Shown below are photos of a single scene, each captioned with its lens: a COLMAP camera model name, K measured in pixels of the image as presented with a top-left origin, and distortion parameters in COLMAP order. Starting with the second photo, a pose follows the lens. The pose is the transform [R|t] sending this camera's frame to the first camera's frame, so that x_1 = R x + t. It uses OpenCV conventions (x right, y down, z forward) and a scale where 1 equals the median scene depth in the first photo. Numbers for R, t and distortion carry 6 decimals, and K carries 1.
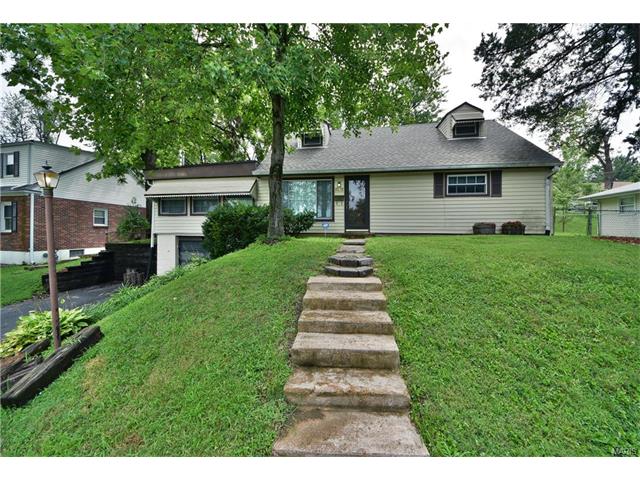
lens RADIAL K [[246.0, 0, 320.0], [0, 246.0, 240.0], [0, 0, 1]] dist [0.002918, -0.000060]
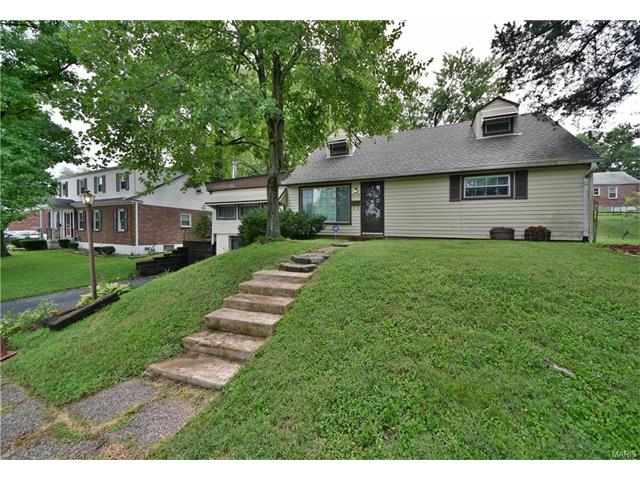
lens RADIAL K [[226.1, 0, 301.9], [0, 226.1, 246.9], [0, 0, 1]] dist [0.000645, -0.000187]
pose [[0.970321, 0.028211, -0.240169, 0.117262], [-0.022525, 0.999398, 0.026387, -0.000741], [0.240769, -0.020194, 0.970372, -0.019941]]
